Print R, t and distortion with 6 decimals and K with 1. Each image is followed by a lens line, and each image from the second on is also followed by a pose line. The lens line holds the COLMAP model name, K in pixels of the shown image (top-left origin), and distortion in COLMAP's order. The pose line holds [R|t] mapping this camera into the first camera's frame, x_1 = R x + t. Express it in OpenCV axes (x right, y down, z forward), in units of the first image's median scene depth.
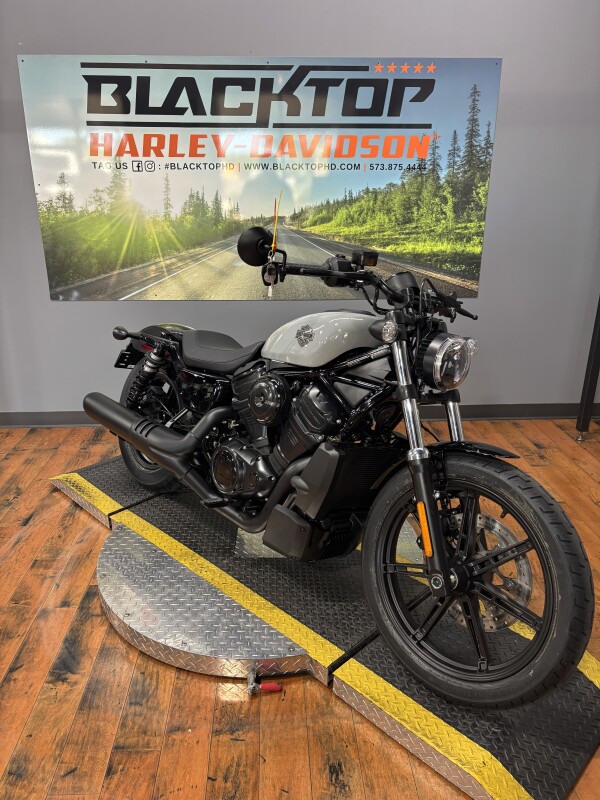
lens RADIAL K [[584.9, 0, 300.0], [0, 584.9, 400.0], [0, 0, 1]] dist [0.001886, -0.010845]
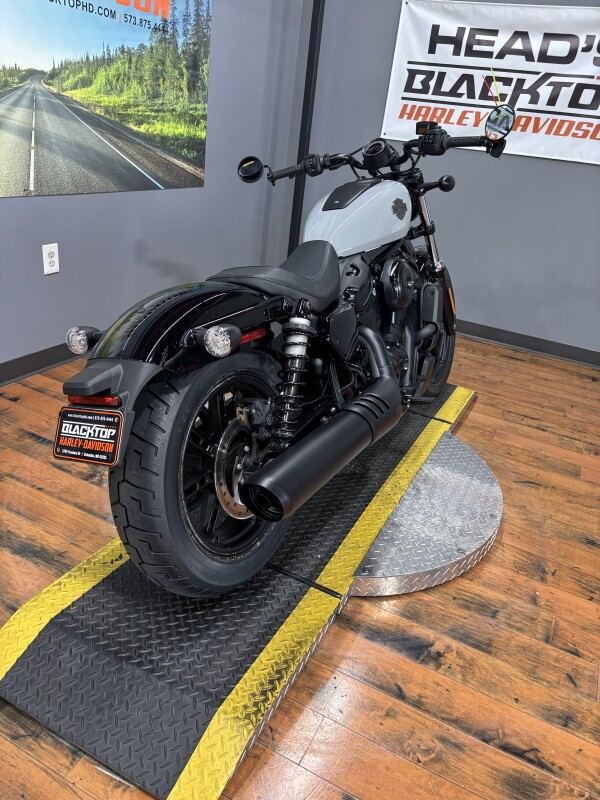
lens RADIAL K [[592.5, 0, 308.0], [0, 592.5, 388.9], [0, 0, 1]] dist [0.086596, -0.100603]
pose [[0.501561, -0.298311, 0.812063, -0.559788], [0.186428, 0.953884, 0.235264, -0.061159], [-0.844796, 0.033392, 0.534045, 0.356453]]
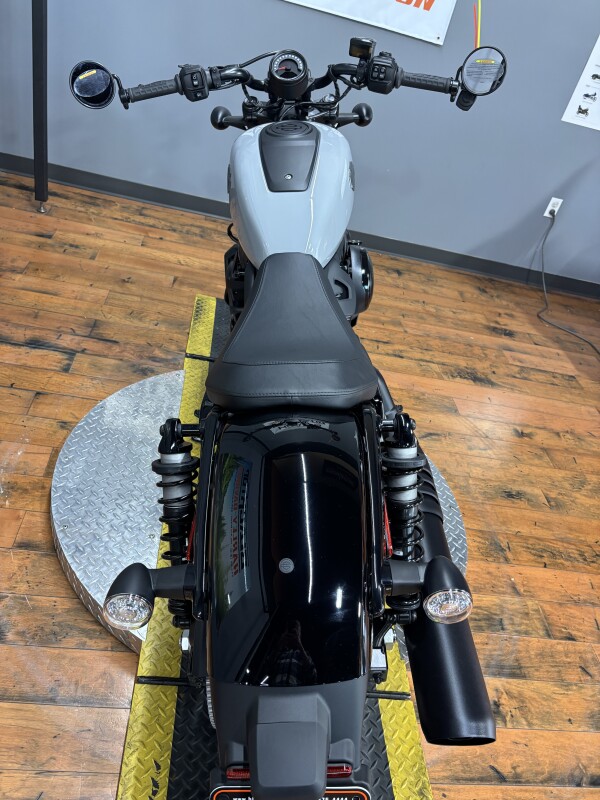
lens RADIAL K [[584.9, 0, 300.0], [0, 584.9, 400.0], [0, 0, 1]] dist [0.001886, -0.010845]
pose [[0.017151, -0.602213, 0.798151, -0.421085], [0.116482, 0.794036, 0.596606, -0.205251], [-0.993045, 0.082738, 0.083765, 0.607685]]
